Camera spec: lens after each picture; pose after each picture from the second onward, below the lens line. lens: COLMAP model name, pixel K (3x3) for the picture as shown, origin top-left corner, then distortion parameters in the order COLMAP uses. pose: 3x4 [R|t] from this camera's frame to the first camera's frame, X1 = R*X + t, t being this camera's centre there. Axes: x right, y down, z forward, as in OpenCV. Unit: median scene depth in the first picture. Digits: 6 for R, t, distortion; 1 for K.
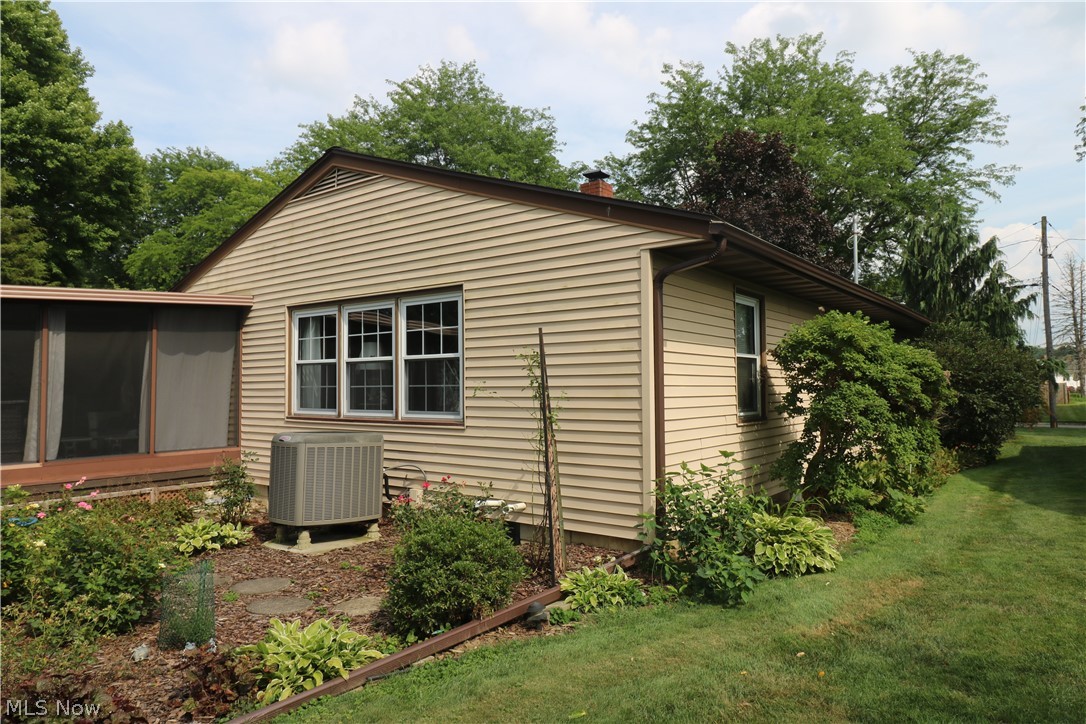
lens RADIAL K [[693.2, 0, 542.6], [0, 693.2, 357.8], [0, 0, 1]] dist [0.003154, 0.000237]
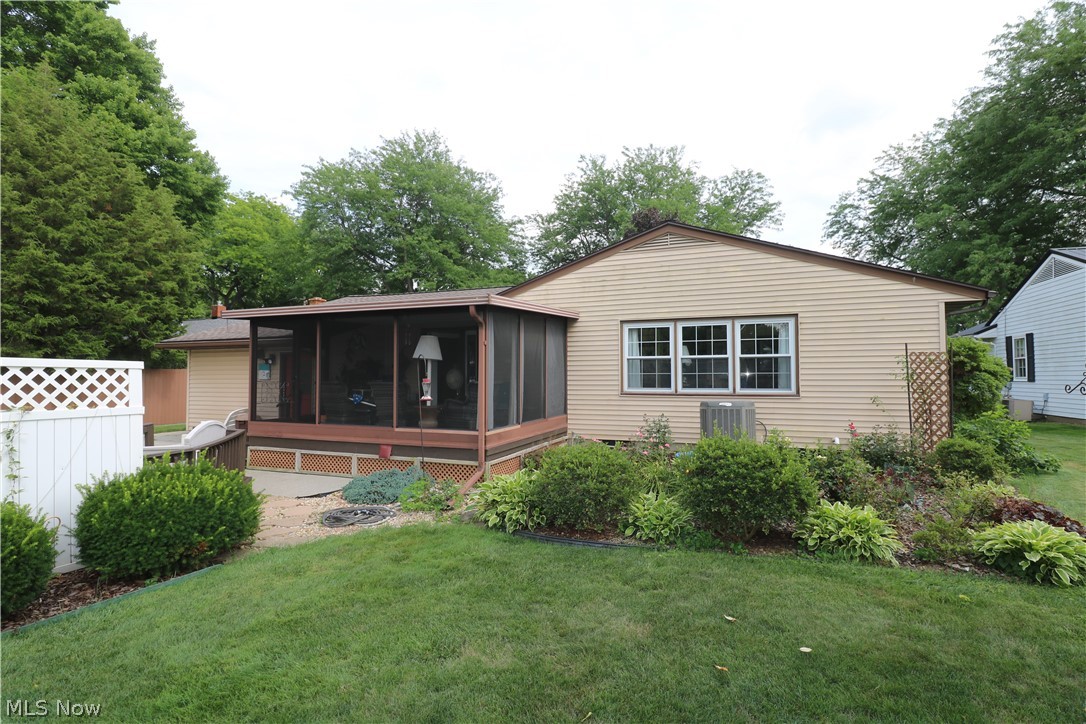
lens RADIAL K [[501.8, 0, 544.5], [0, 501.8, 367.9], [0, 0, 1]] dist [-0.004884, -0.000557]
pose [[0.959645, 0.008986, 0.281072, -0.564579], [-0.016595, 0.999557, 0.024703, 0.003627], [-0.280726, -0.028370, 0.959369, -0.006284]]
